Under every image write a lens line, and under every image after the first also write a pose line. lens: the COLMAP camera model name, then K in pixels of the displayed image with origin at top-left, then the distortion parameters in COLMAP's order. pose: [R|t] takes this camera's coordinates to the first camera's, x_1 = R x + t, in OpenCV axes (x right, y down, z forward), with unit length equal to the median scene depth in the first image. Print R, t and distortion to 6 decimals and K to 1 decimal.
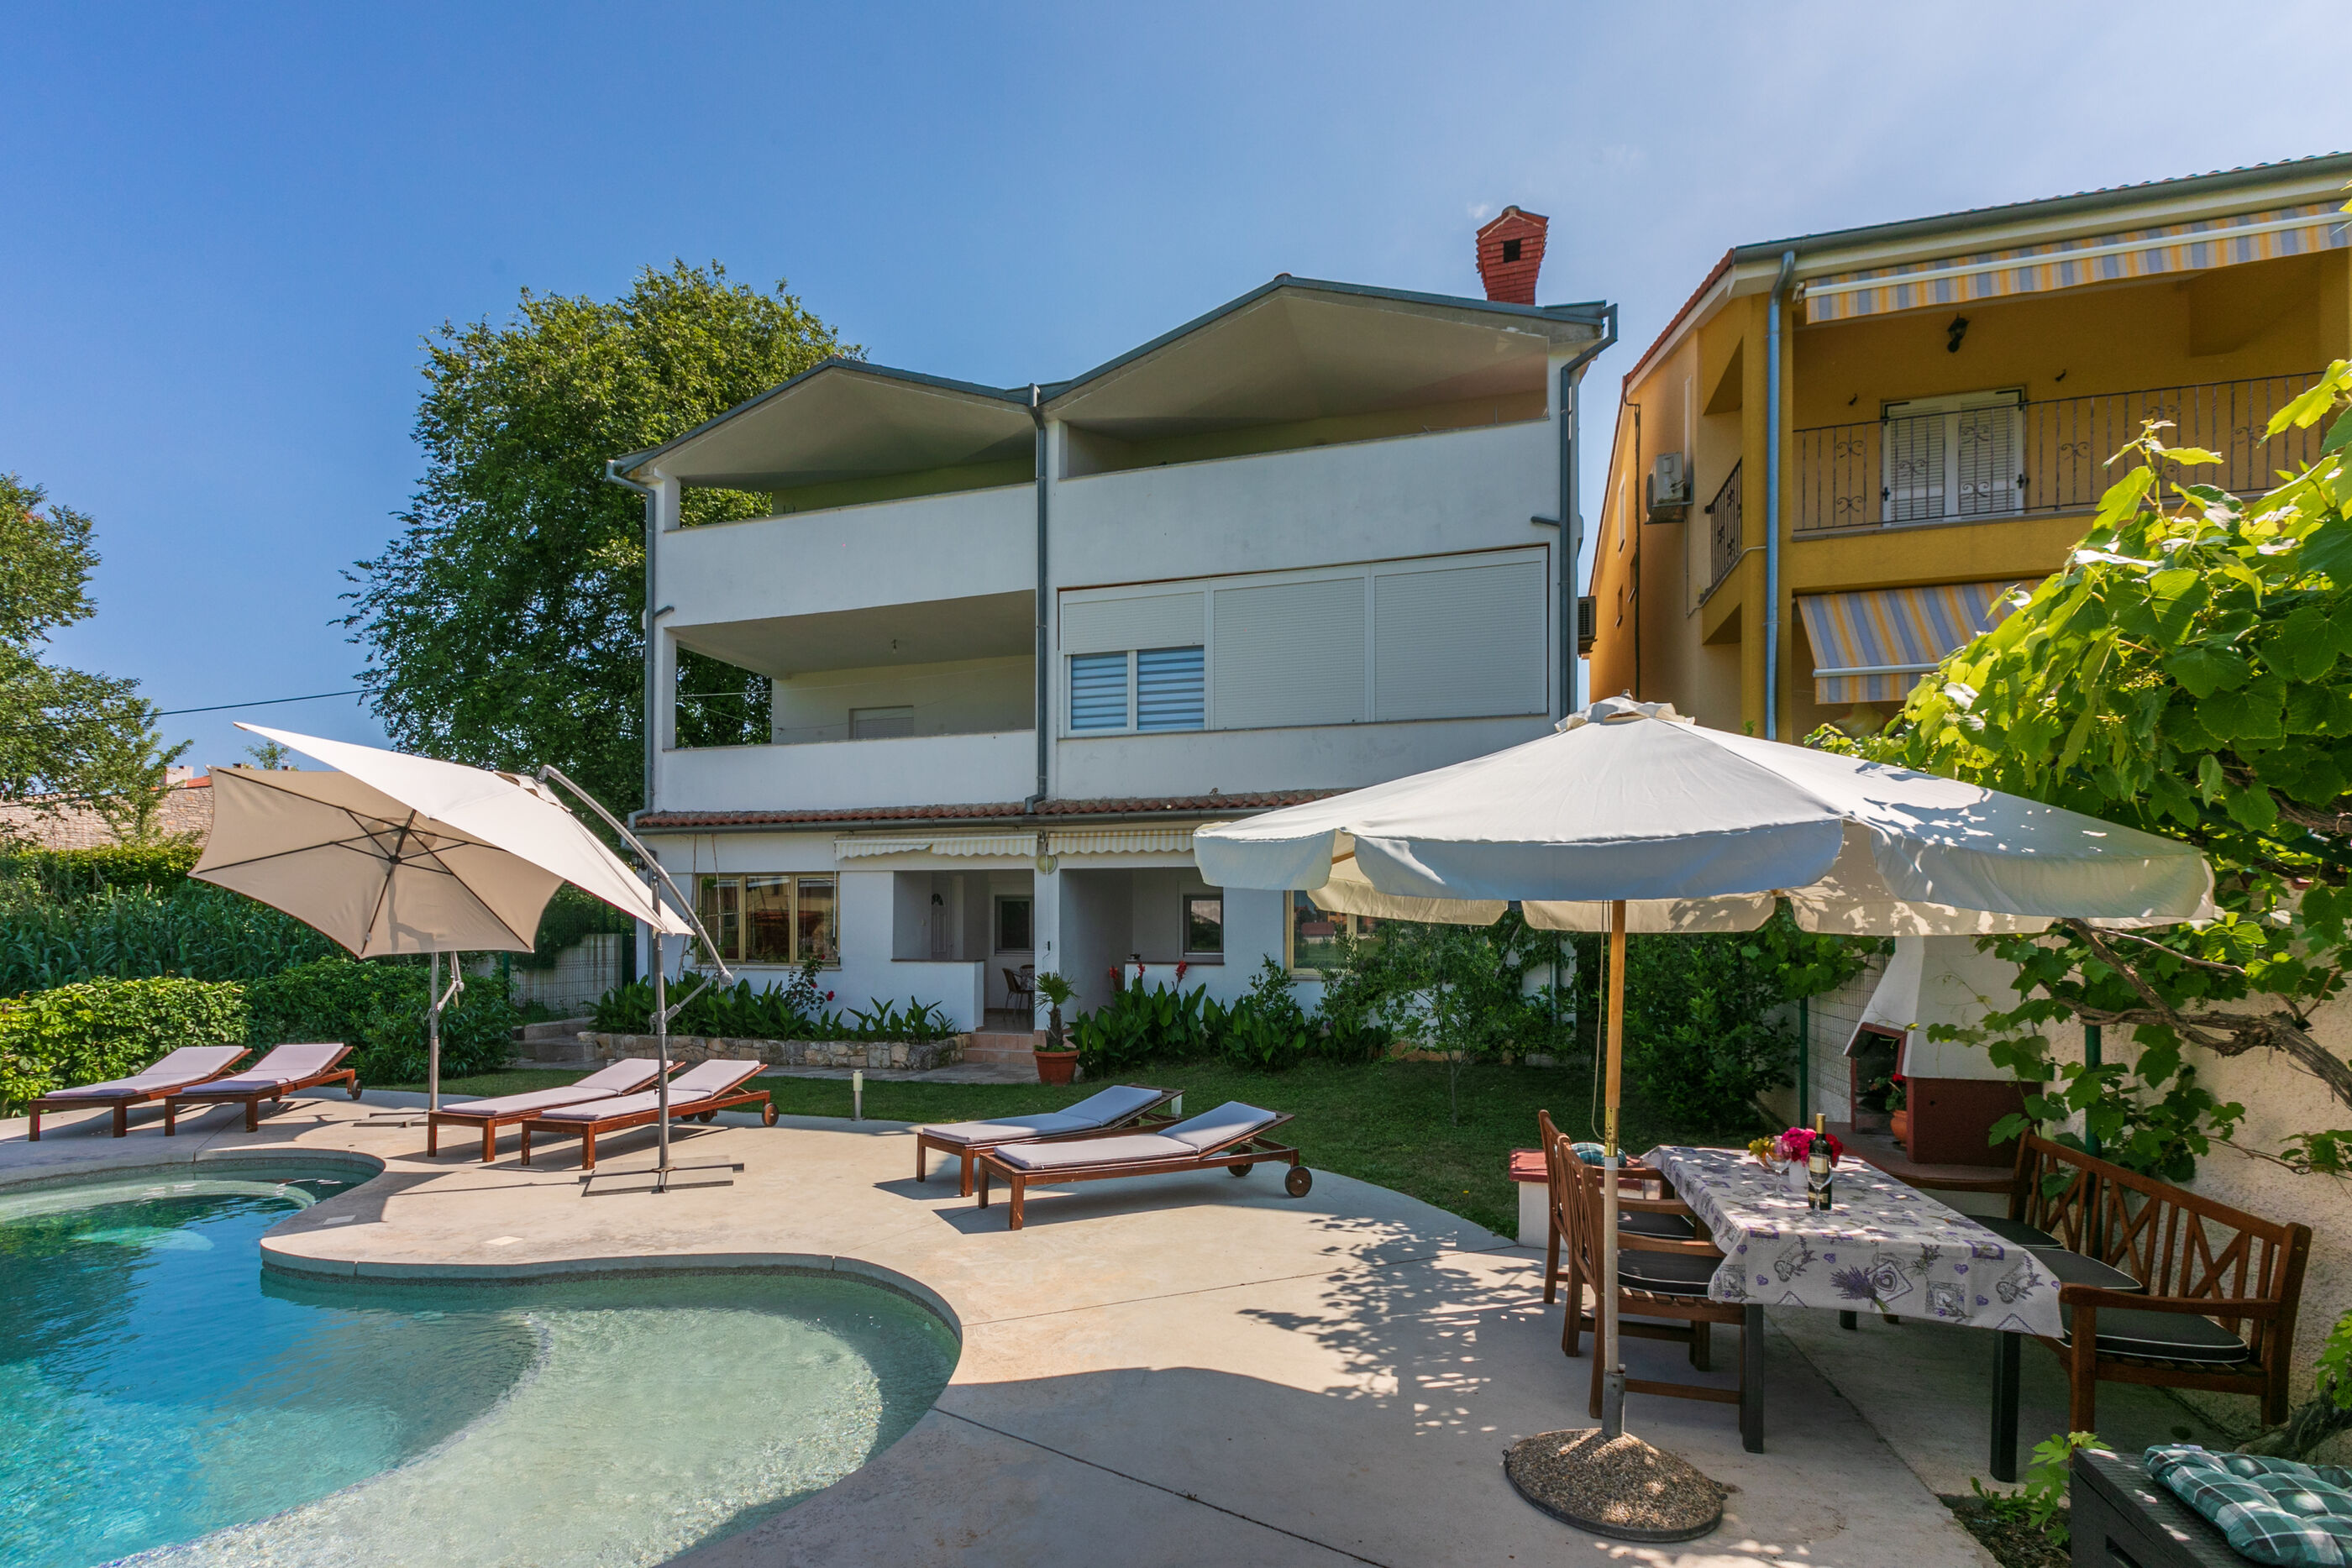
lens RADIAL K [[1063.1, 0, 1167.4], [0, 1063.1, 924.1], [0, 0, 1]] dist [-0.000152, -0.000148]
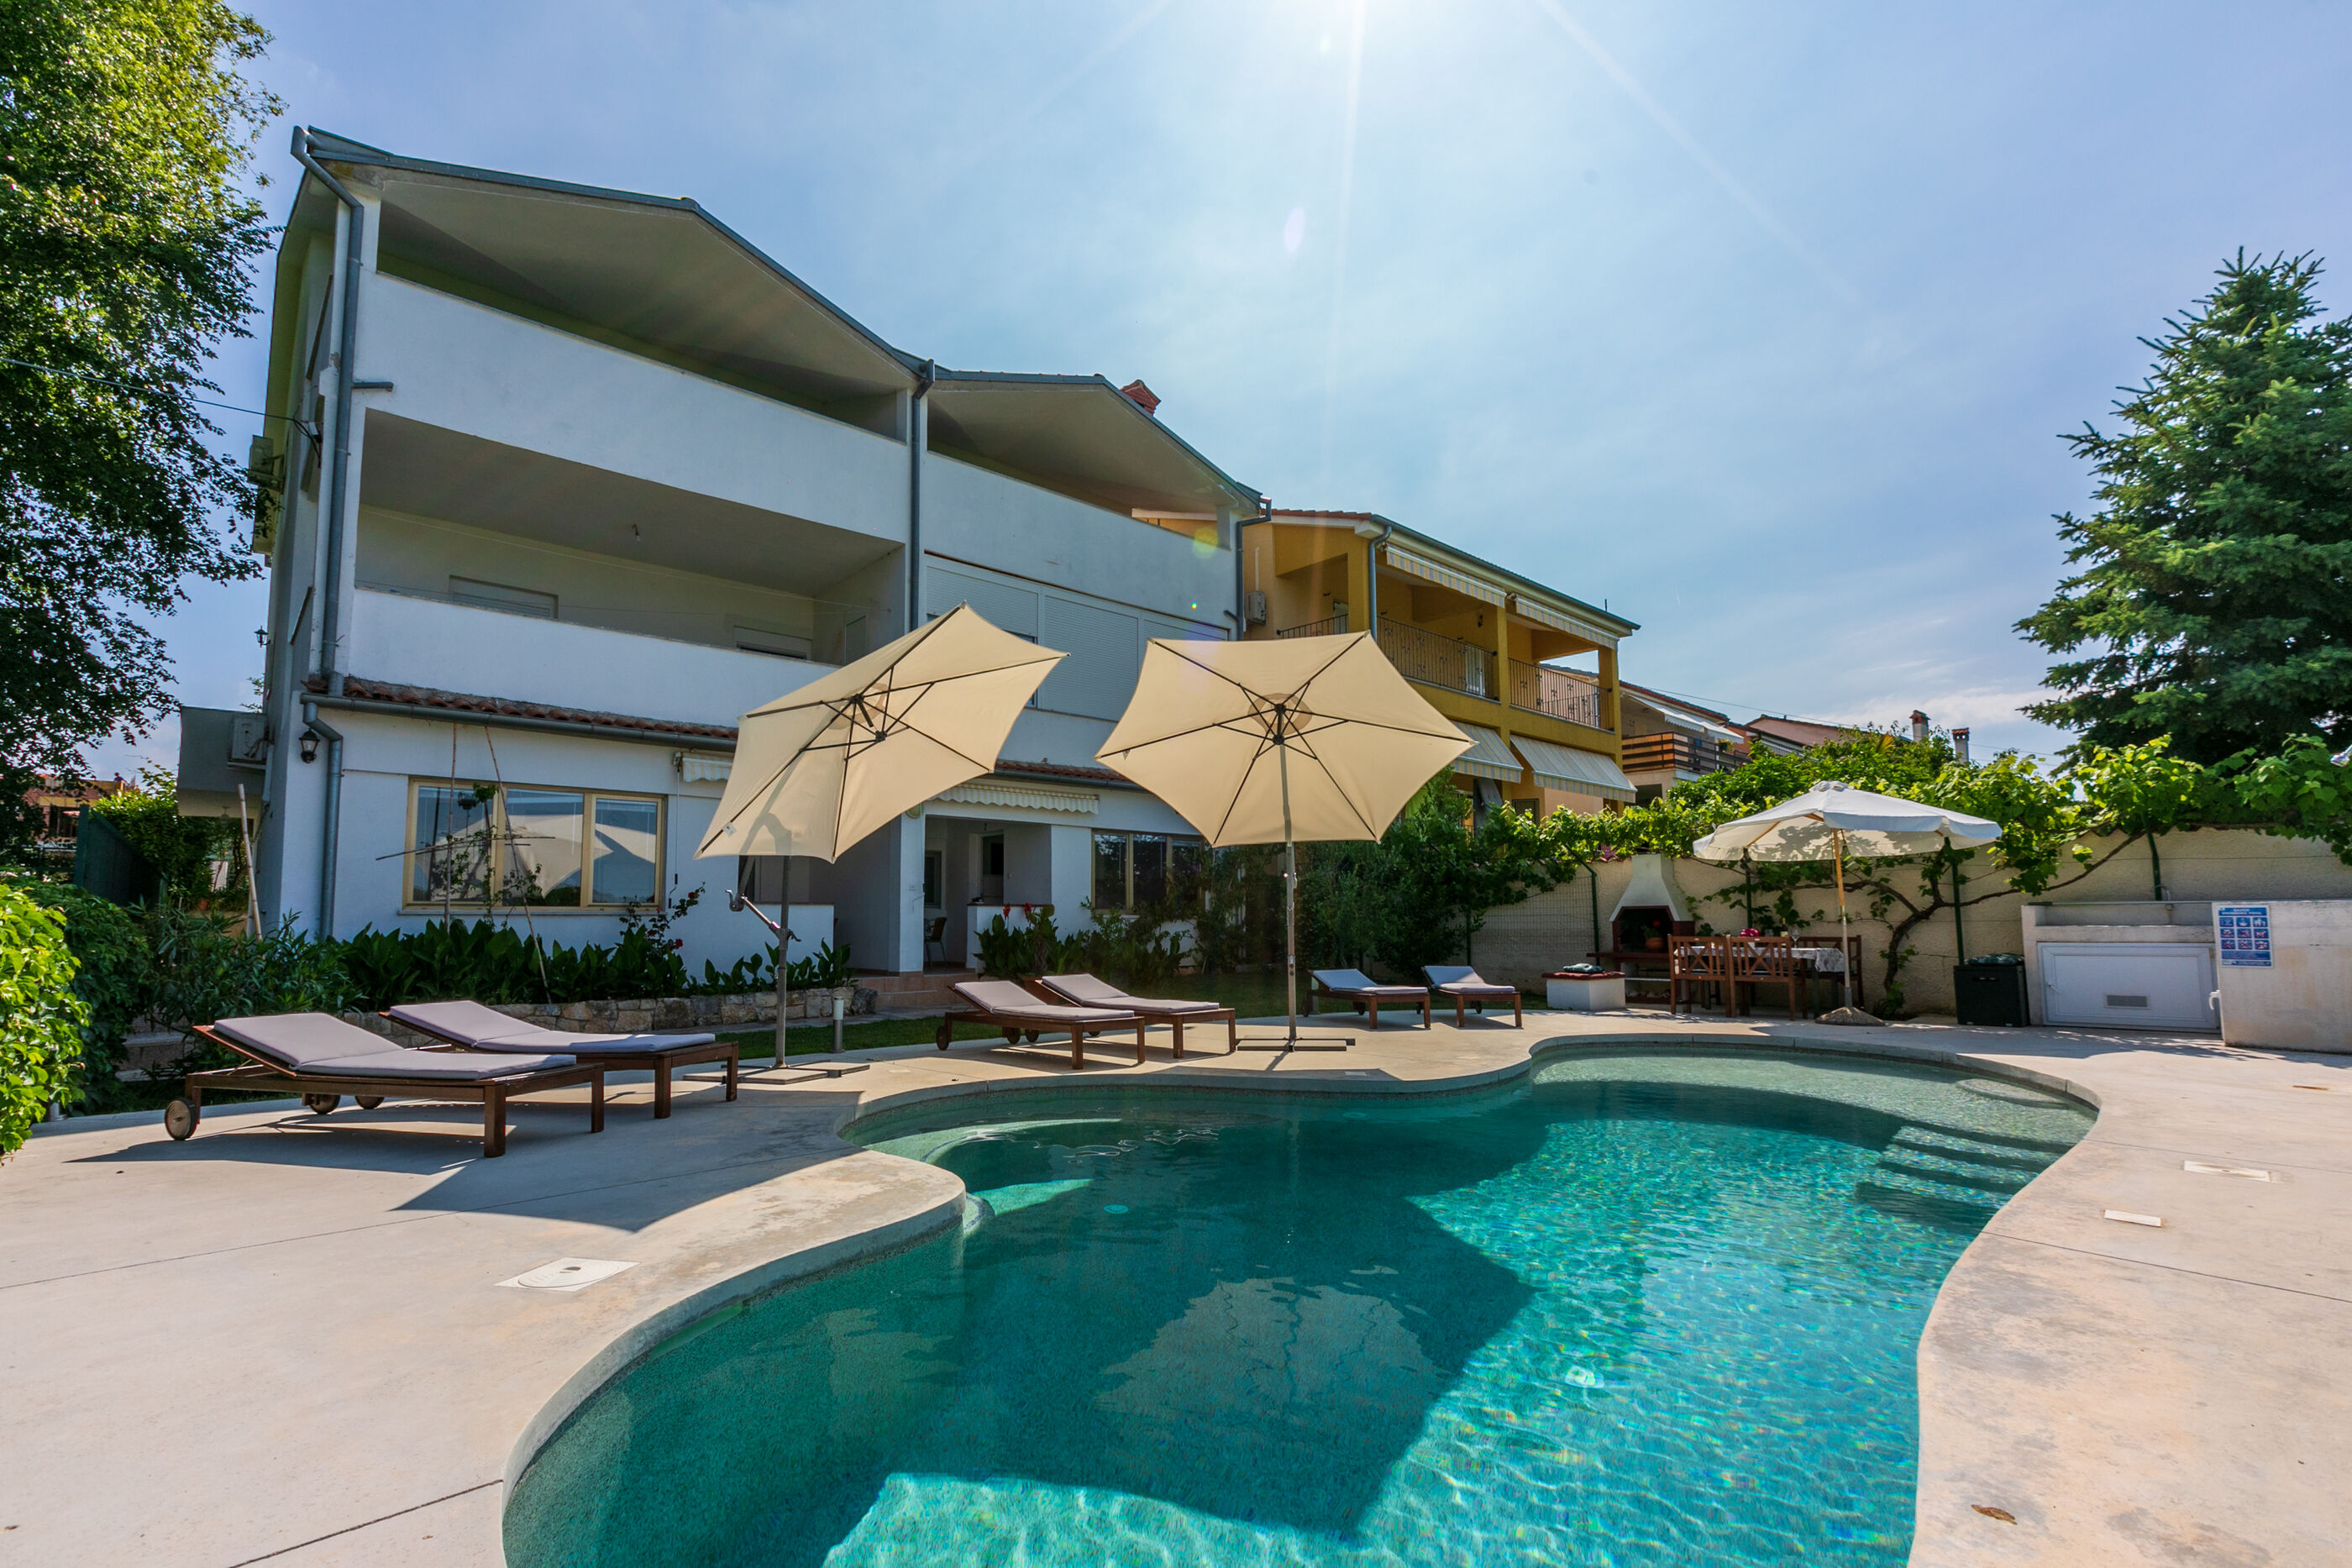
lens RADIAL K [[1052.1, 0, 1168.8], [0, 1052.1, 829.4], [0, 0, 1]] dist [0.001136, 0.000202]
pose [[0.526660, 0.069234, 0.847252, -0.921392], [0.003302, 0.996504, -0.083483, 0.054342], [-0.850069, 0.046765, 0.524590, 0.281873]]
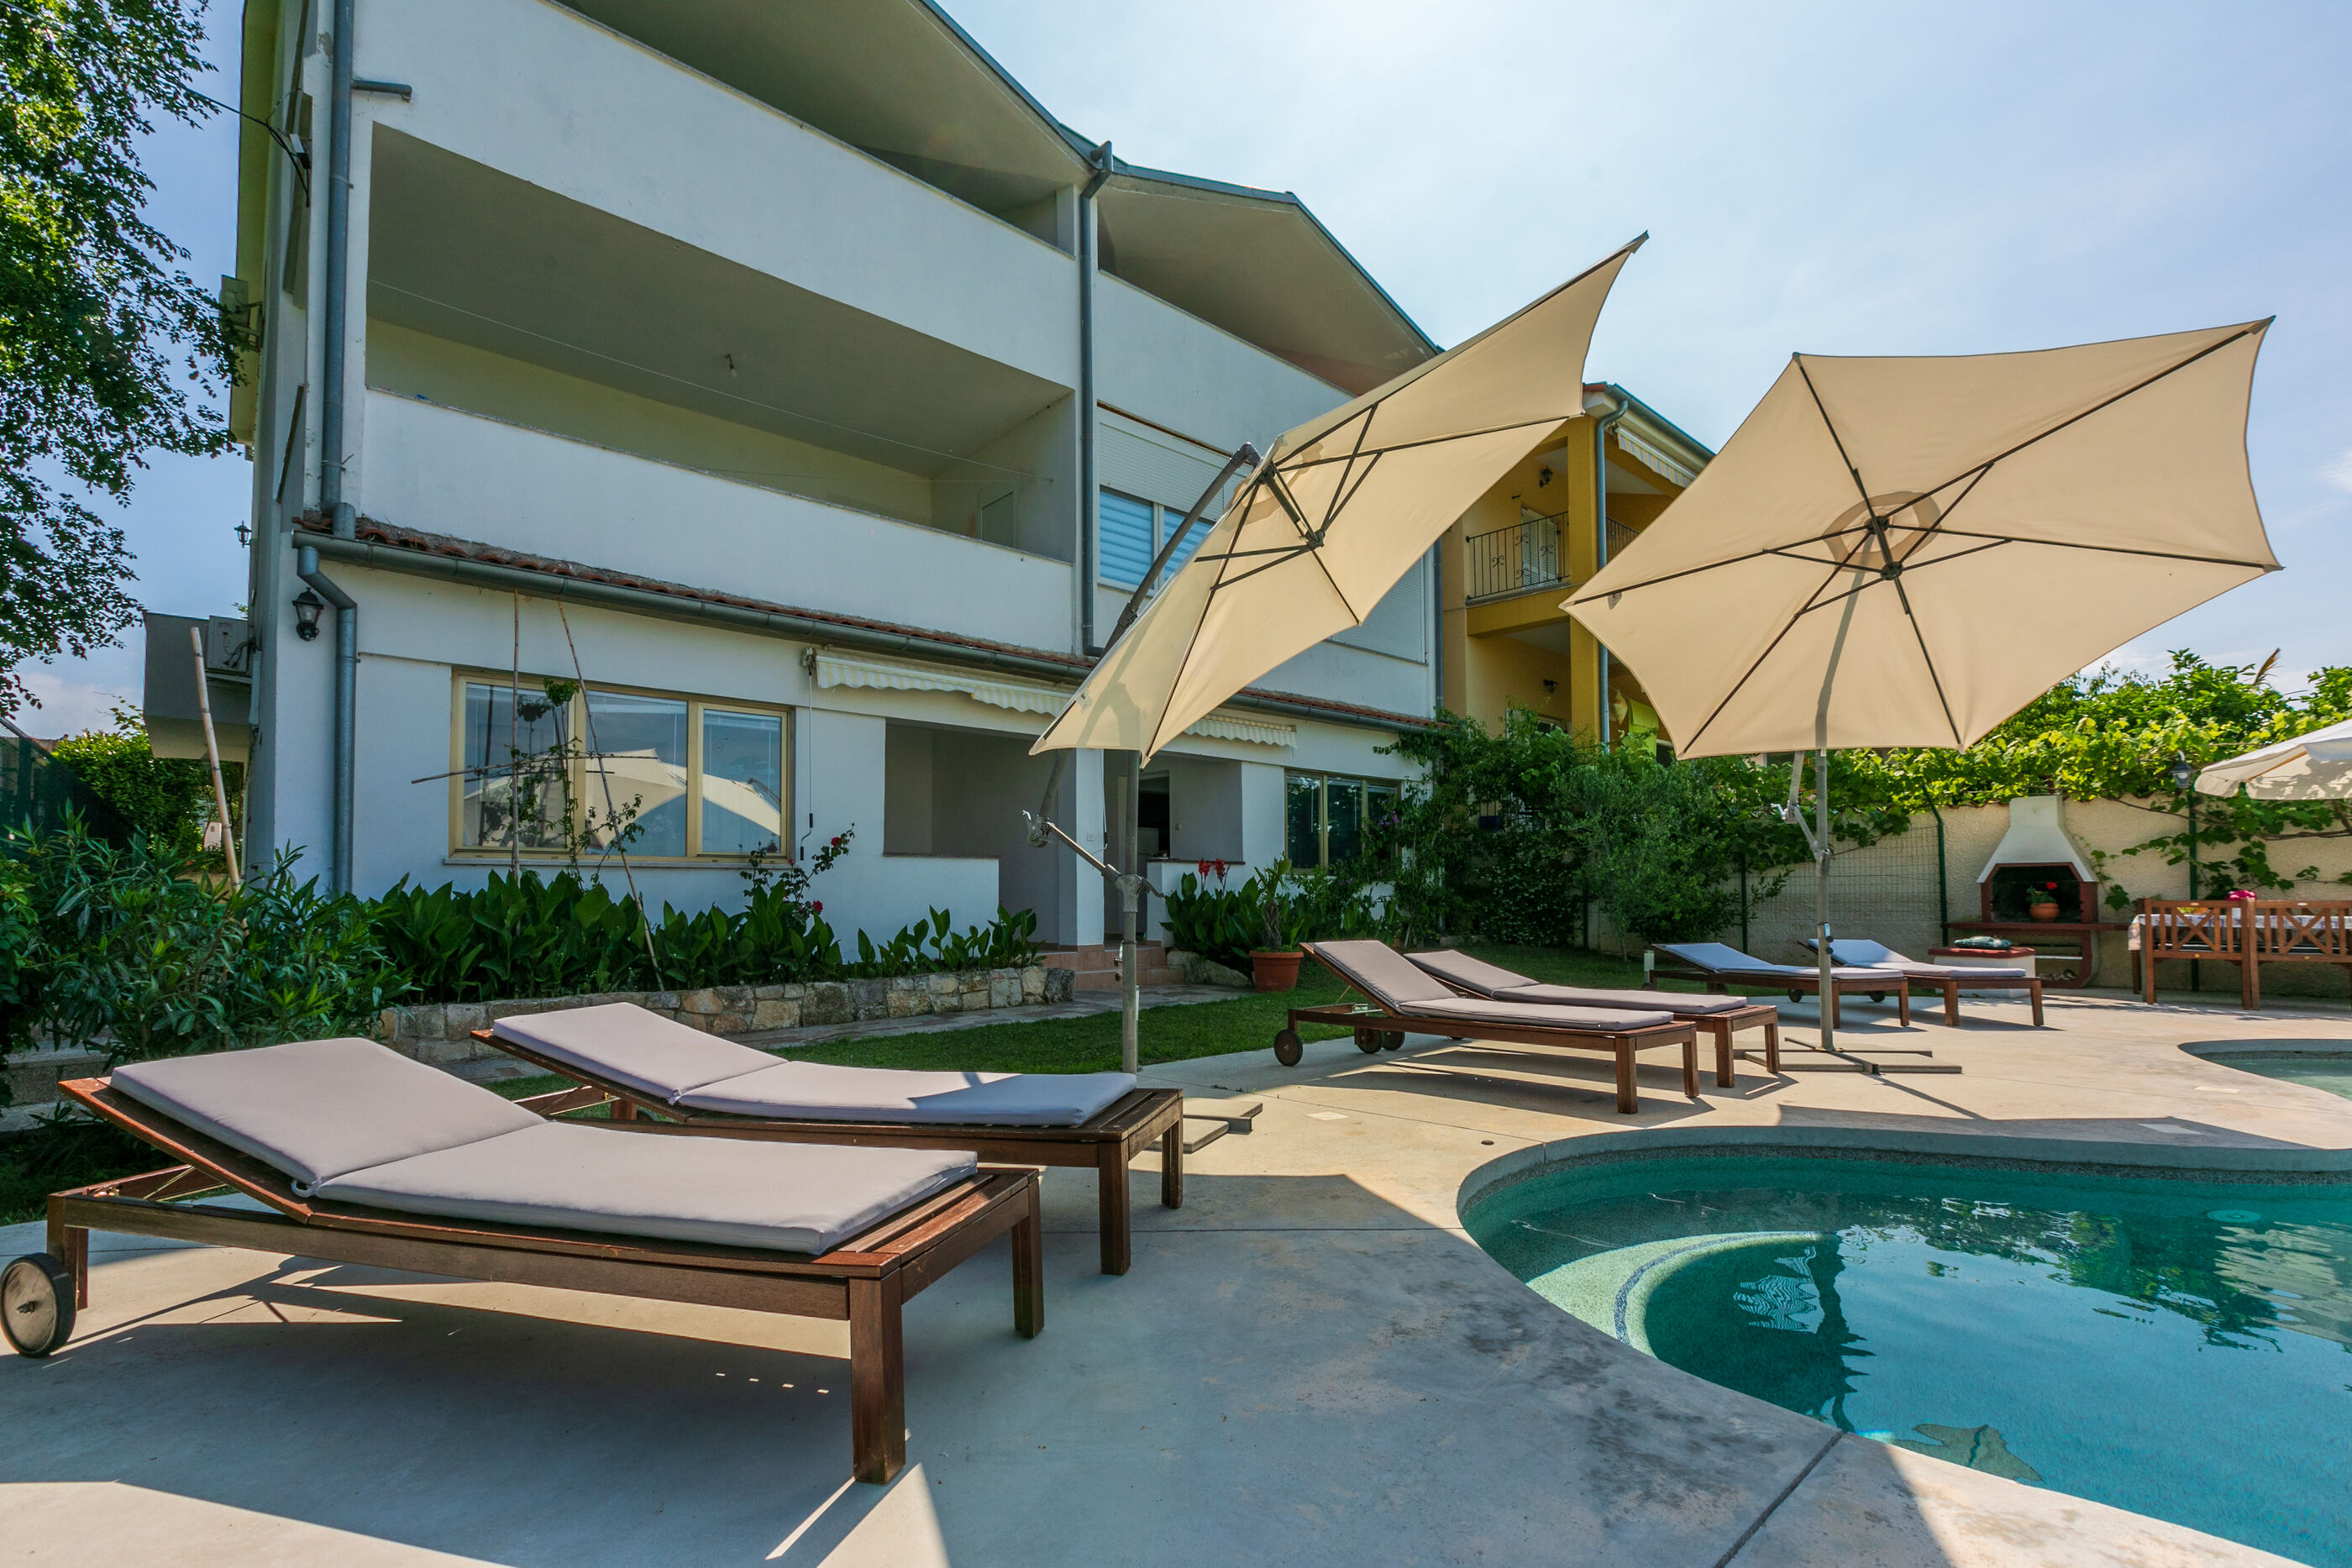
lens RADIAL K [[1061.5, 0, 1173.4], [0, 1061.5, 847.6], [0, 0, 1]] dist [0.002401, 0.000107]
pose [[0.528453, 0.032238, 0.848350, -0.820986], [0.001886, 0.999232, -0.039146, 0.064260], [-0.848960, 0.022287, 0.527987, 0.577715]]
